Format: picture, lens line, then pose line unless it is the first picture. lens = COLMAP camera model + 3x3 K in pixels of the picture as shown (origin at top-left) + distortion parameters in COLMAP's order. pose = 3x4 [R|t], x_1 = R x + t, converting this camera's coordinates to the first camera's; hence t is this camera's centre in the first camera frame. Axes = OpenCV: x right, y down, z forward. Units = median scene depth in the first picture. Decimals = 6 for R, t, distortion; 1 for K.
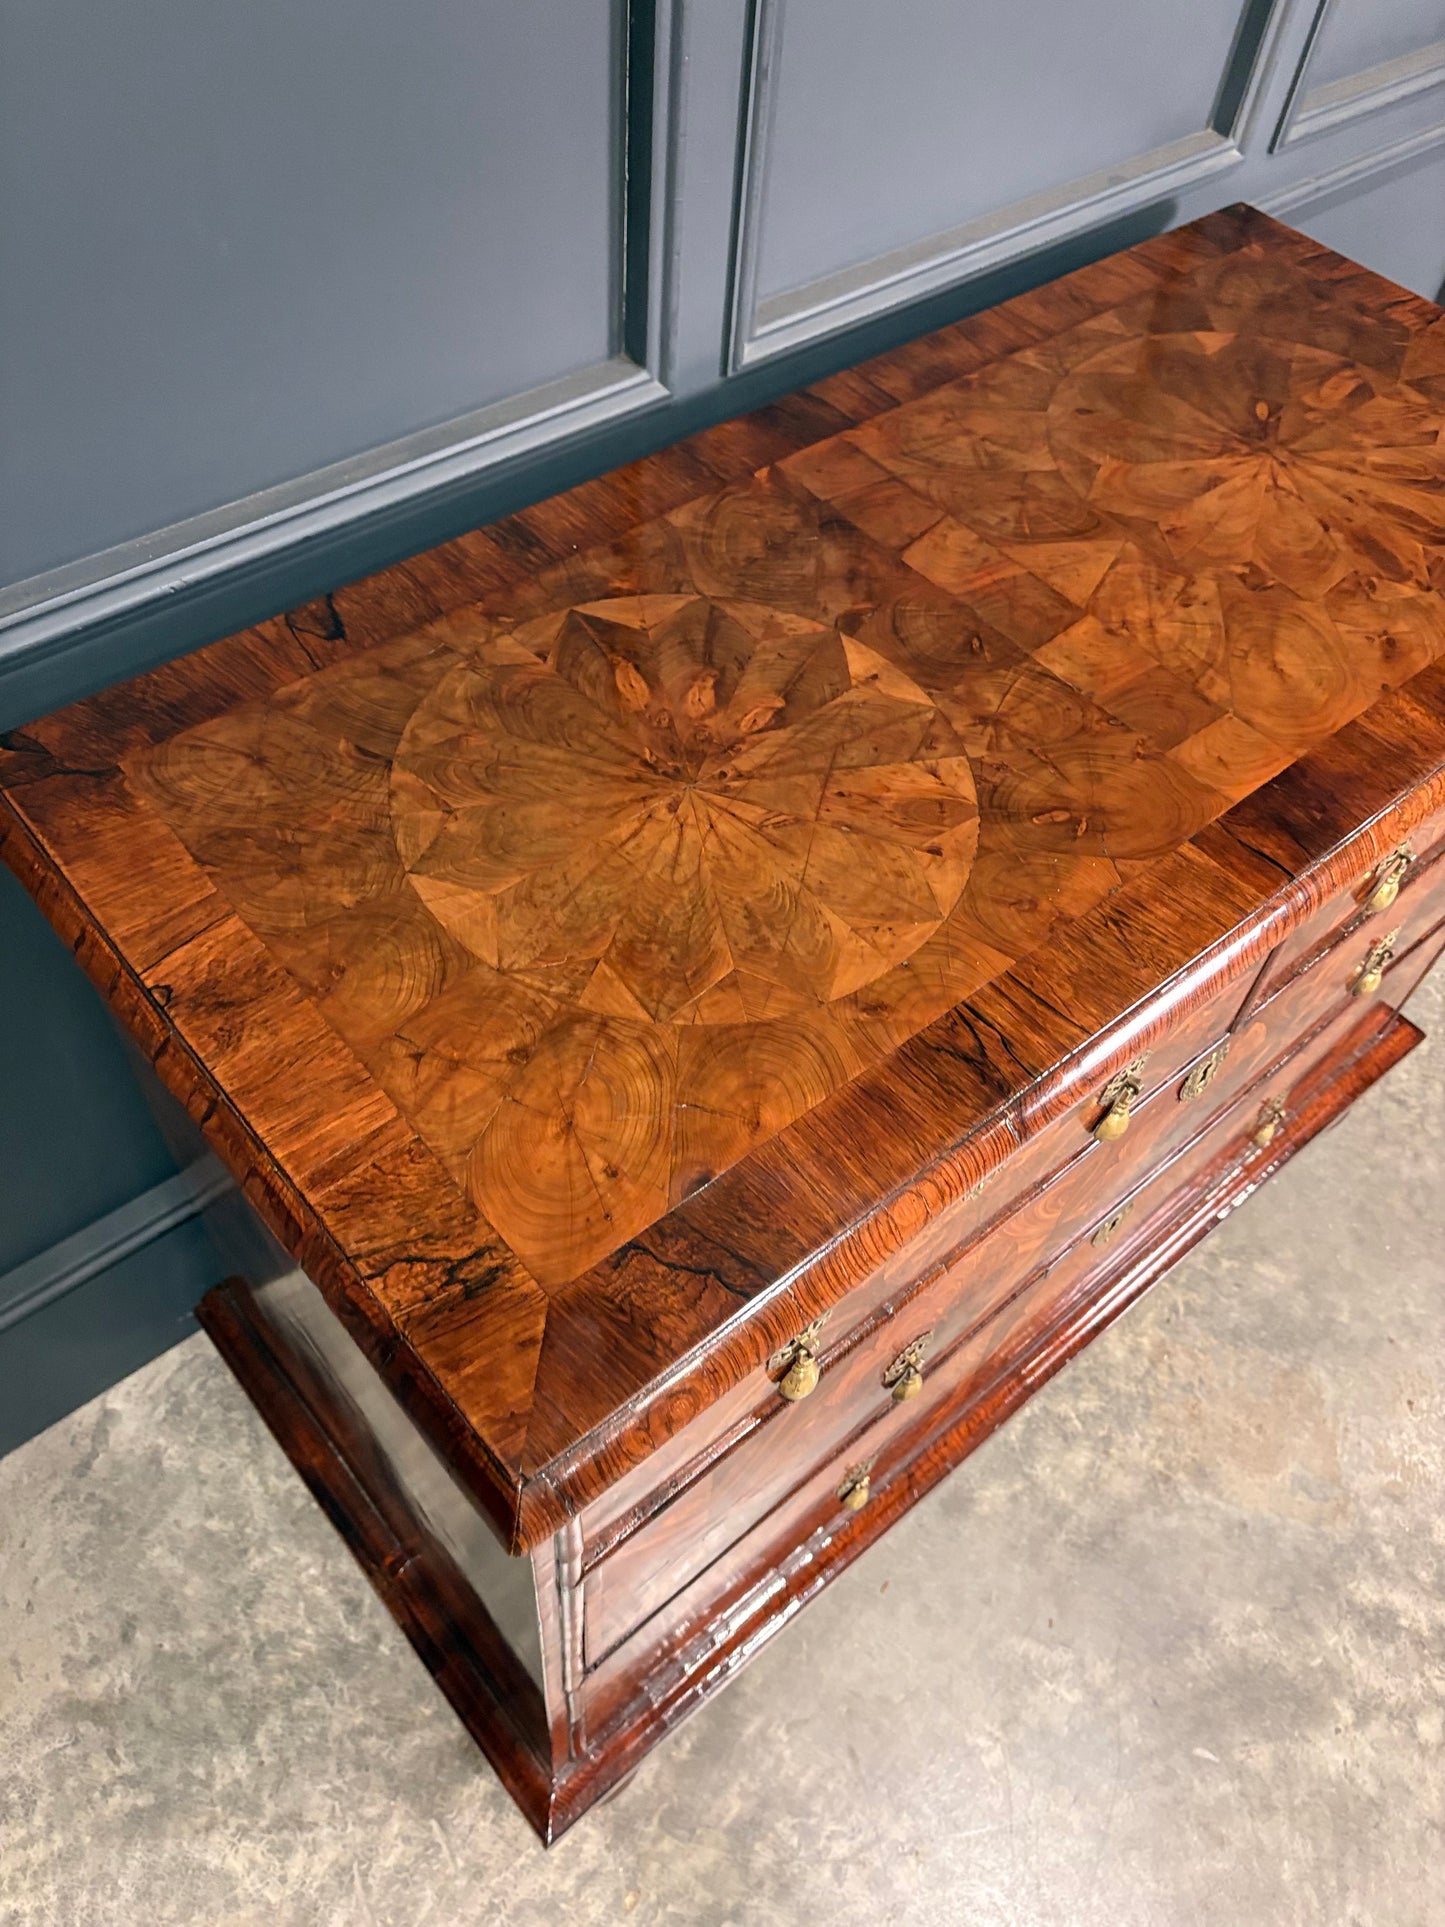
lens RADIAL K [[1547.0, 0, 690.7], [0, 1547.0, 926.7], [0, 0, 1]] dist [0.003049, -0.006828]
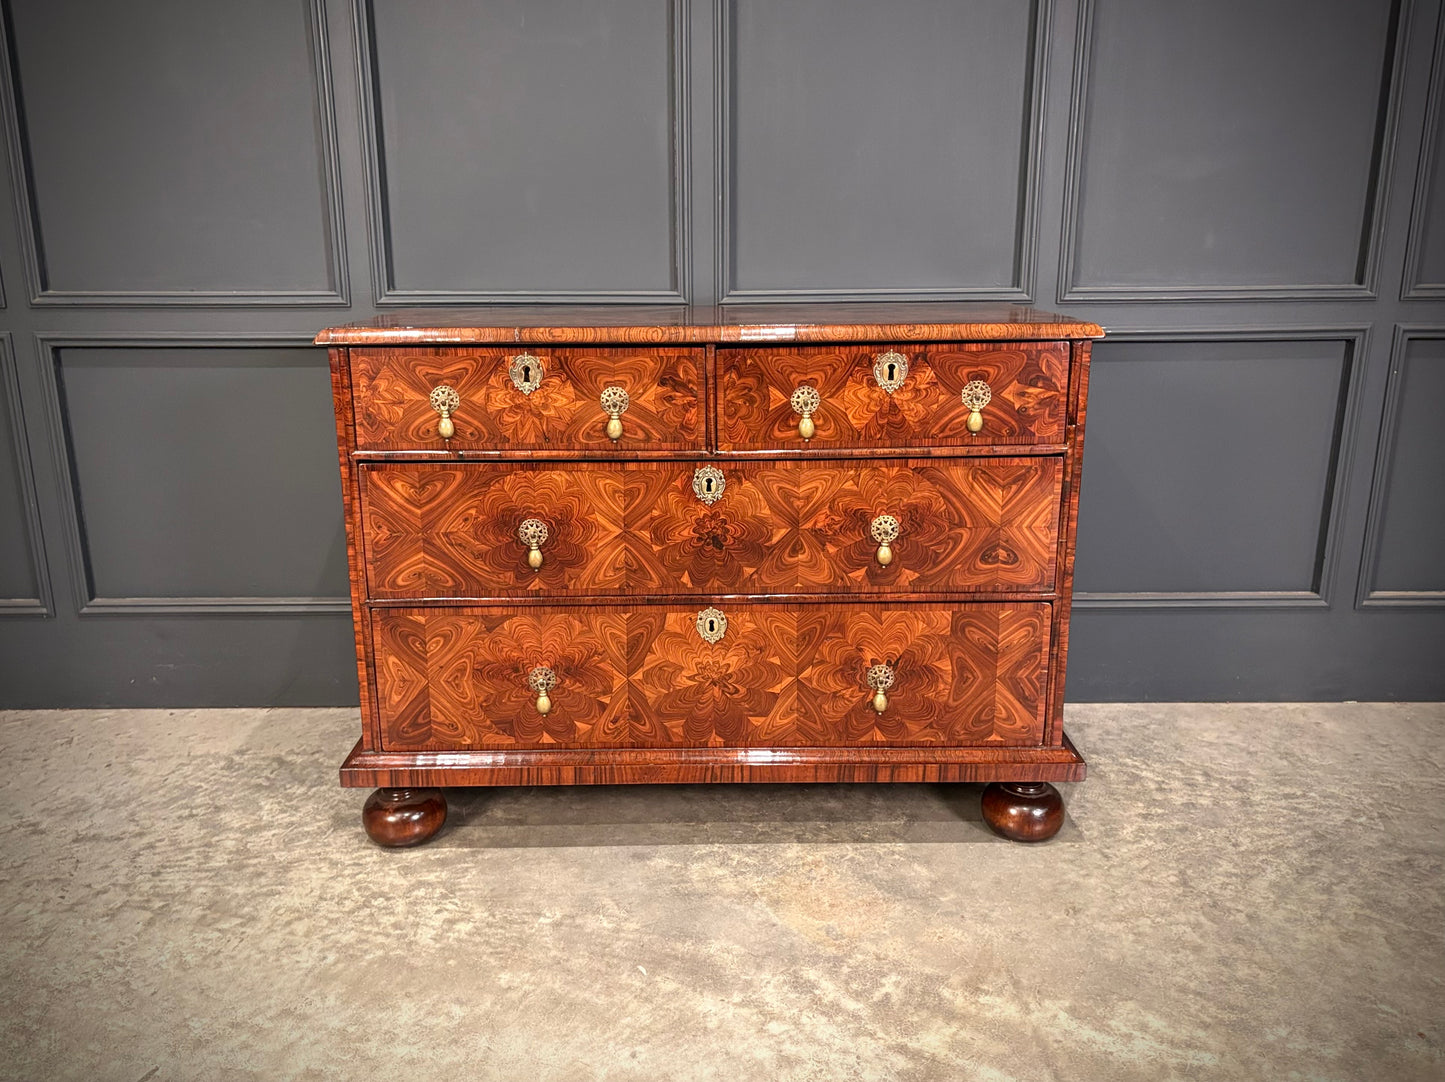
lens RADIAL K [[1158.6, 0, 706.2], [0, 1158.6, 525.8], [0, 0, 1]] dist [-0.016247, 0.024331]
pose [[0.762501, 0.086548, -0.641172, 1.136940], [-0.472922, 0.750844, -0.461062, 0.735583], [0.441516, 0.654785, 0.613449, 0.016959]]
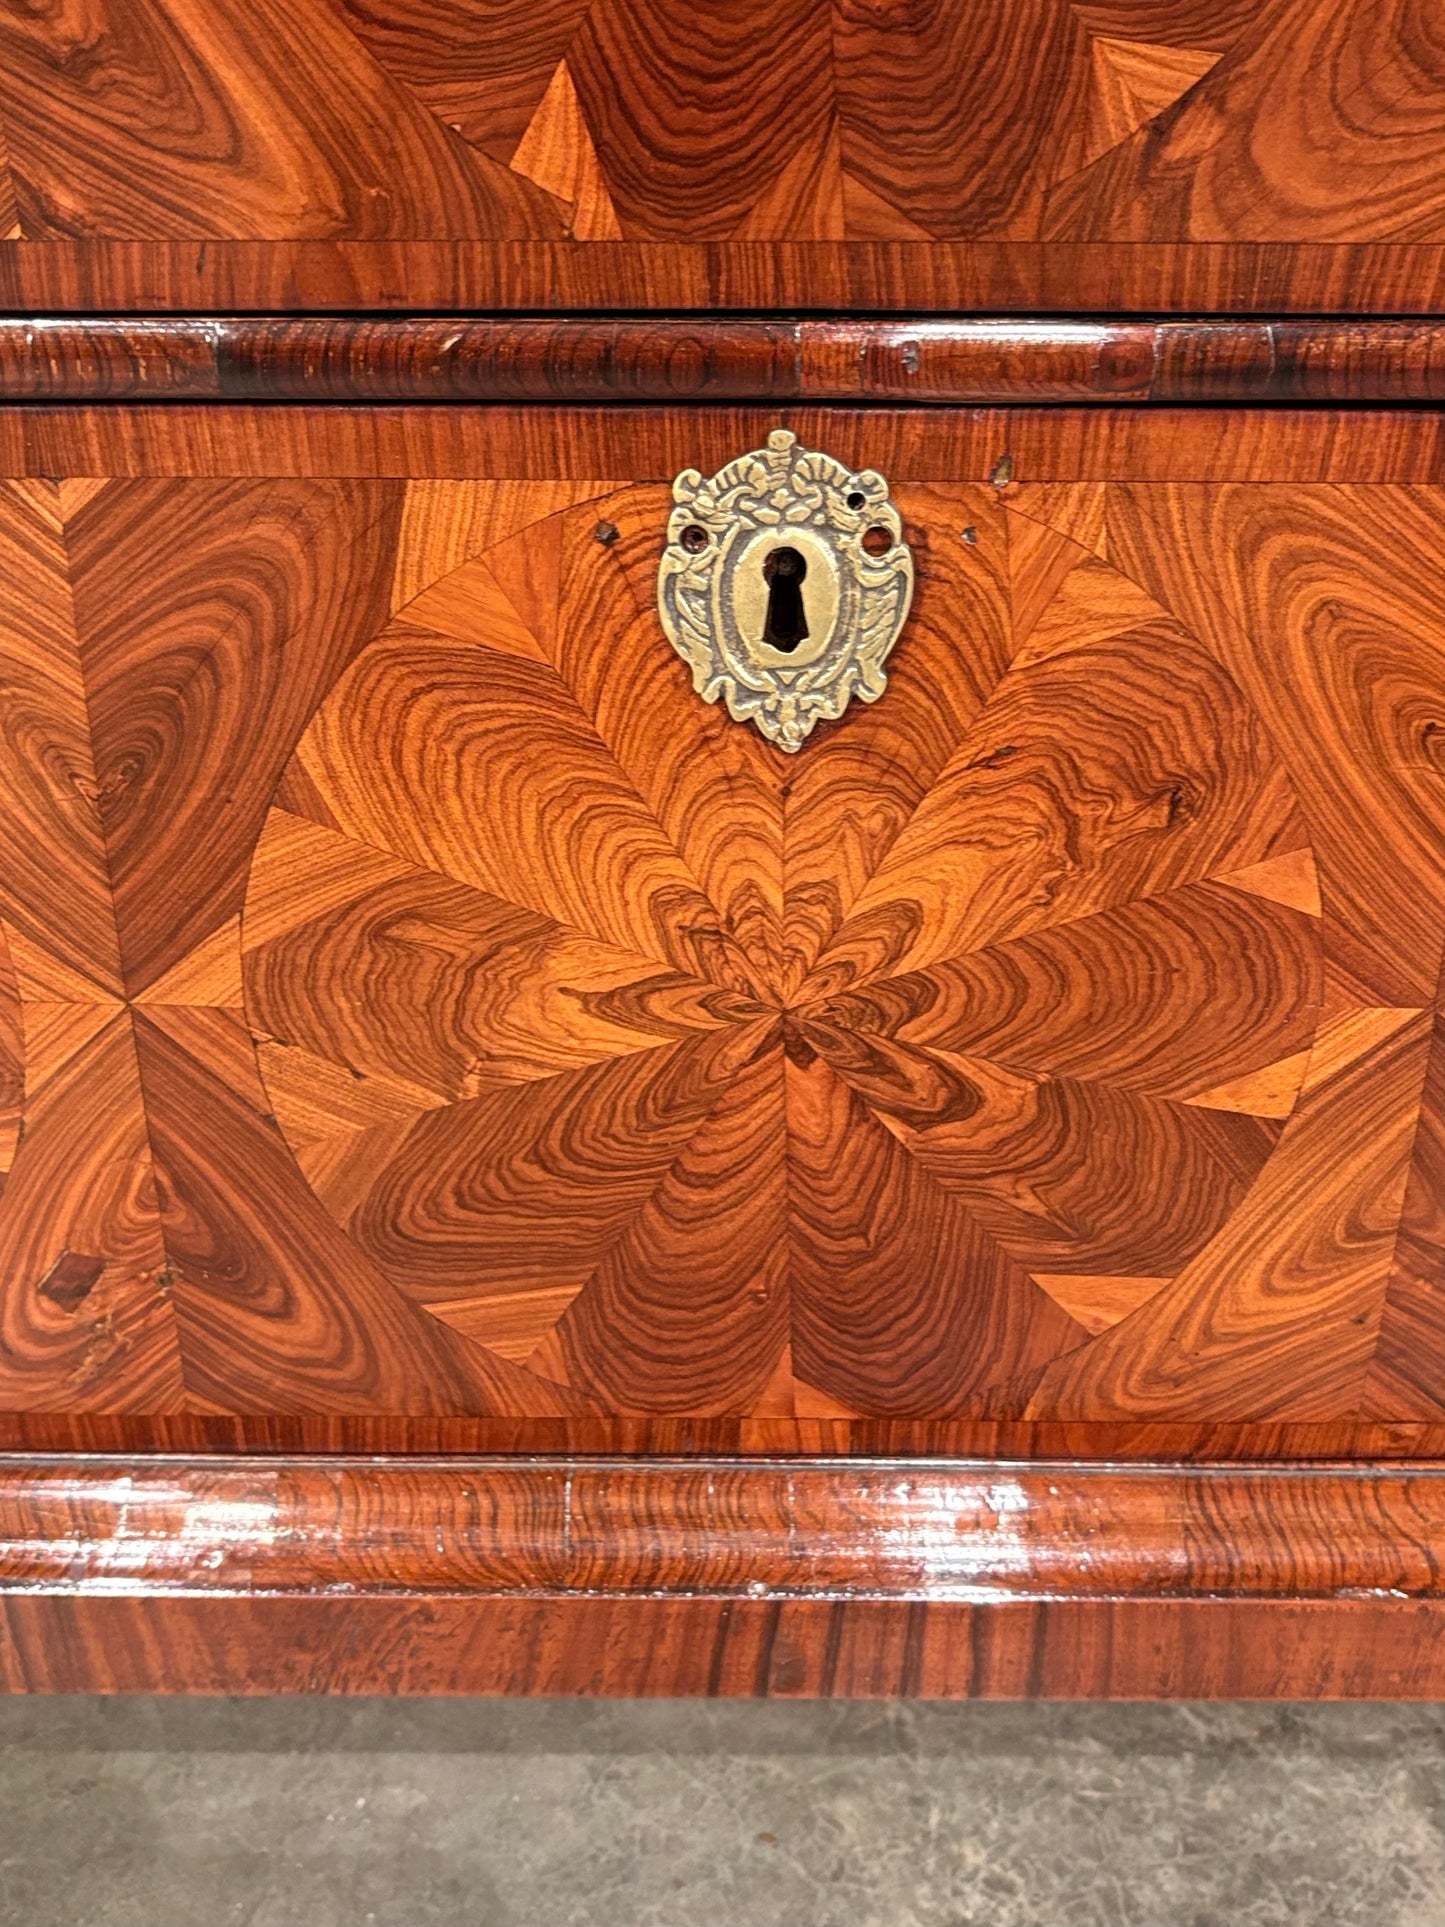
lens RADIAL K [[2072.2, 0, 702.6], [0, 2072.2, 945.3], [0, 0, 1]] dist [-0.001365, 0.000000]
pose [[0.753327, 0.244497, -0.610507, 0.443160], [-0.484754, 0.833780, -0.264243, 0.305819], [0.444422, 0.495007, 0.746630, 0.751715]]
